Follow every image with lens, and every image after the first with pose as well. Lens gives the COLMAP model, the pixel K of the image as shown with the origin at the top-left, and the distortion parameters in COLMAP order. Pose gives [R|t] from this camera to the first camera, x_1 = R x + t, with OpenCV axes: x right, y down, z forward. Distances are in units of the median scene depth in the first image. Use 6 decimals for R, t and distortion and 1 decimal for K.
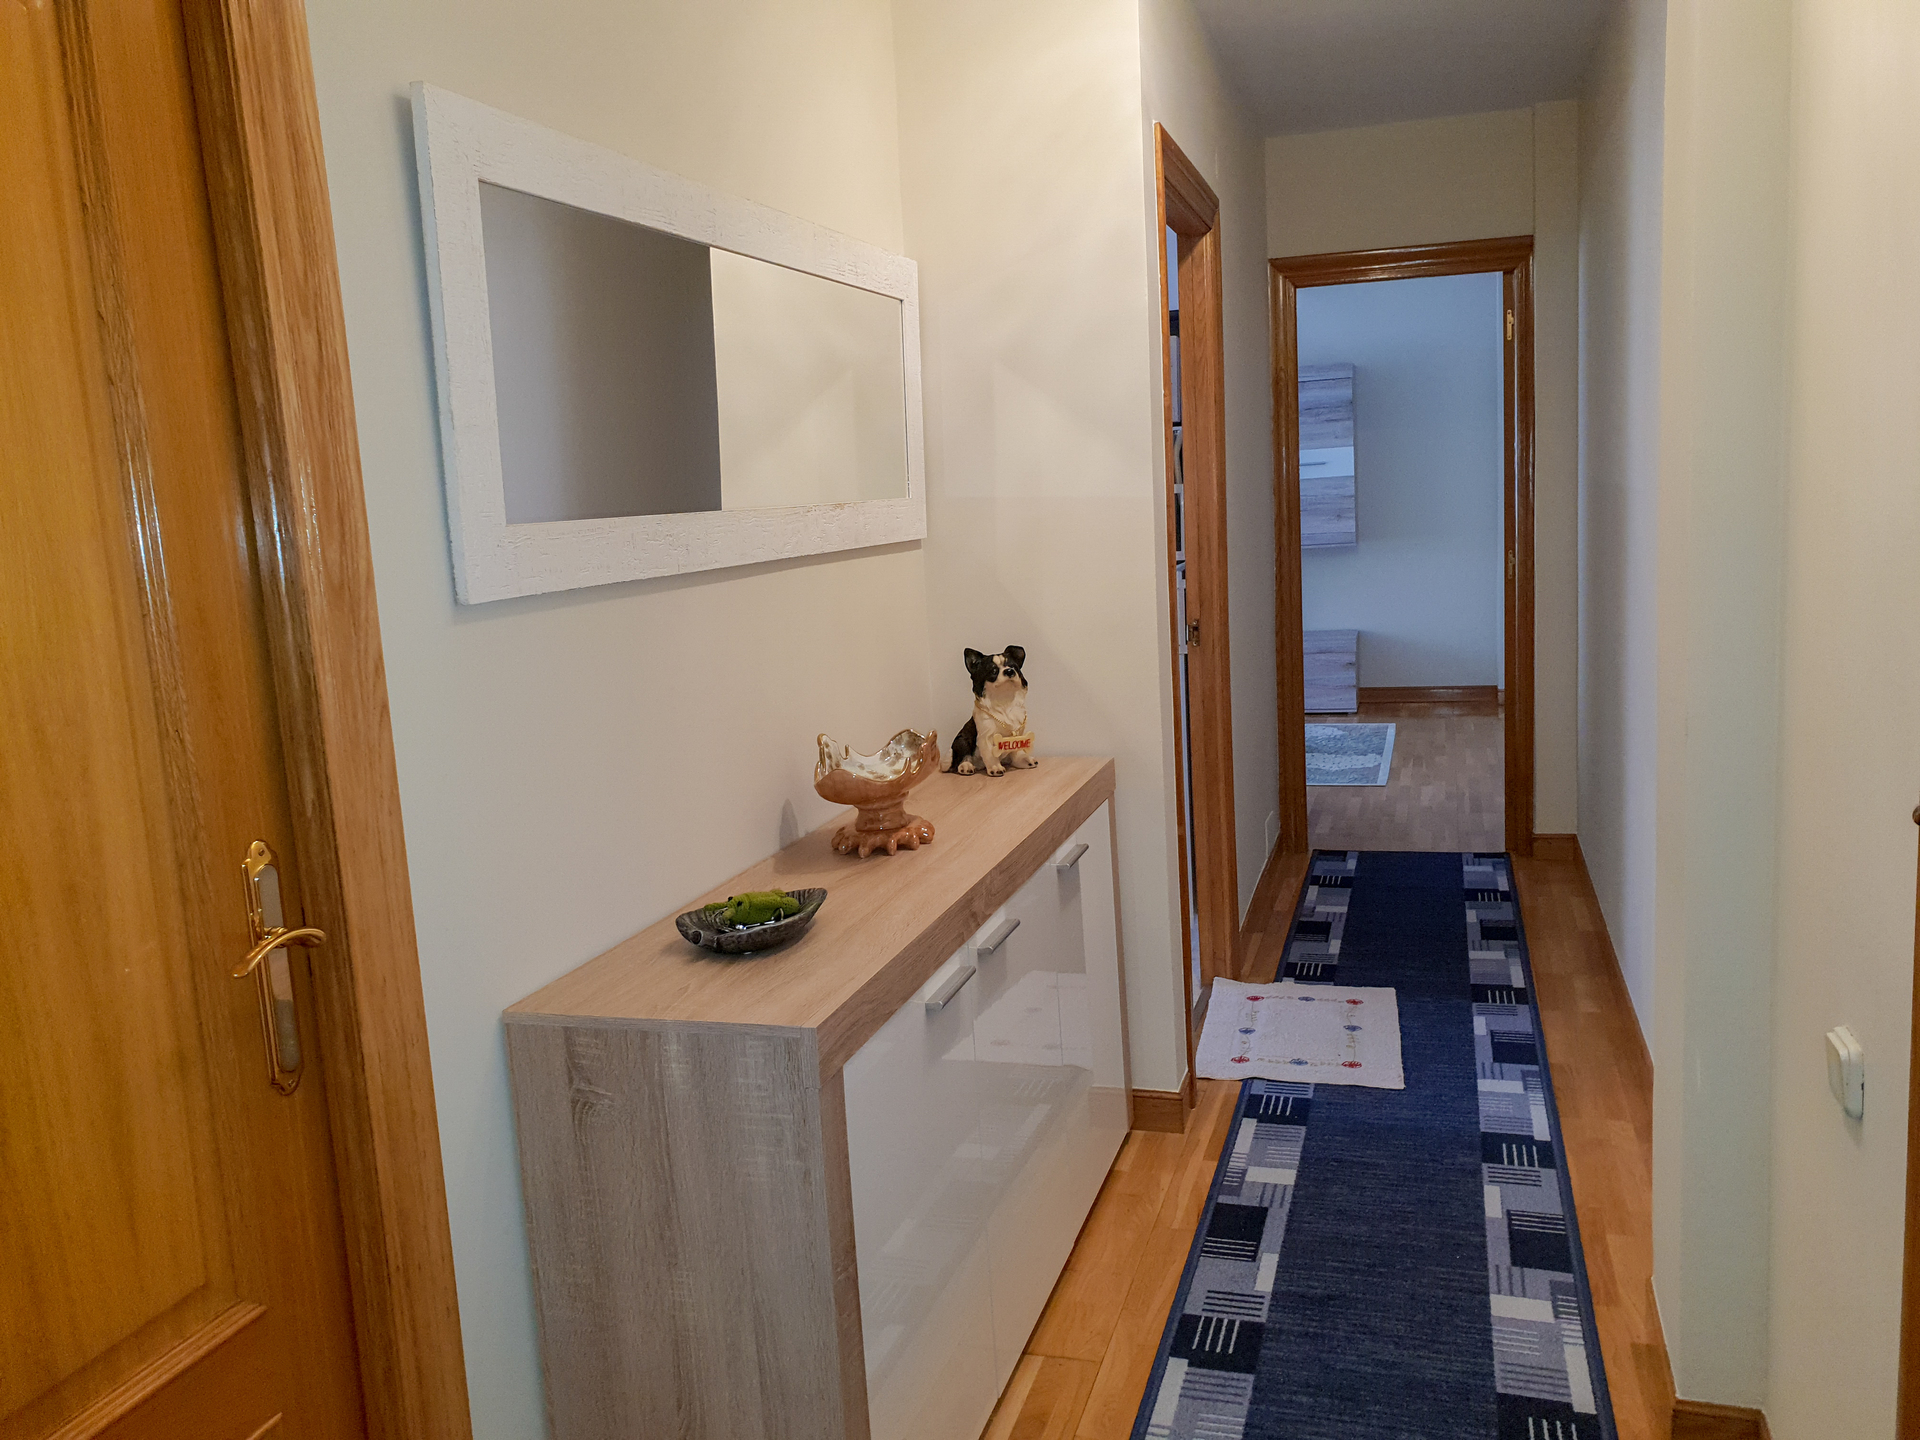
lens RADIAL K [[1510.3, 0, 949.9], [0, 1510.3, 706.5], [0, 0, 1]] dist [0.036738, -0.010305]
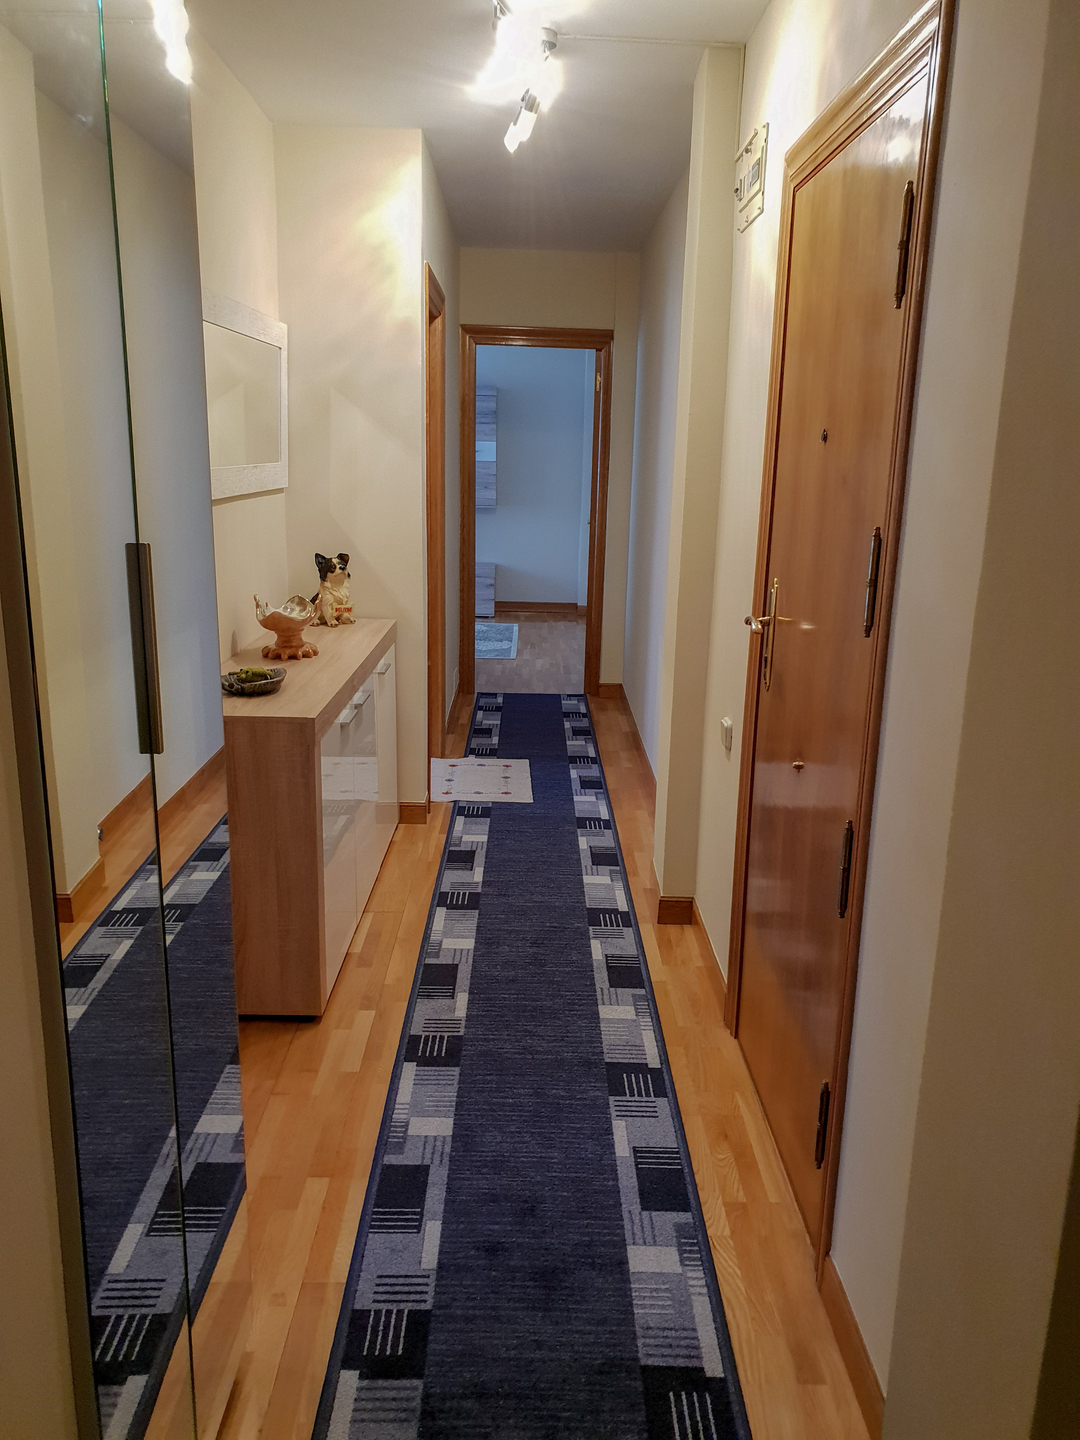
lens RADIAL K [[1132.7, 0, 540.6], [0, 1132.7, 727.1], [0, 0, 1]] dist [0.036738, -0.010305]
pose [[0.947188, 0.005306, 0.320635, -0.153156], [-0.035253, 0.995526, 0.087667, 0.035149], [-0.318735, -0.094340, 0.943137, -0.330477]]
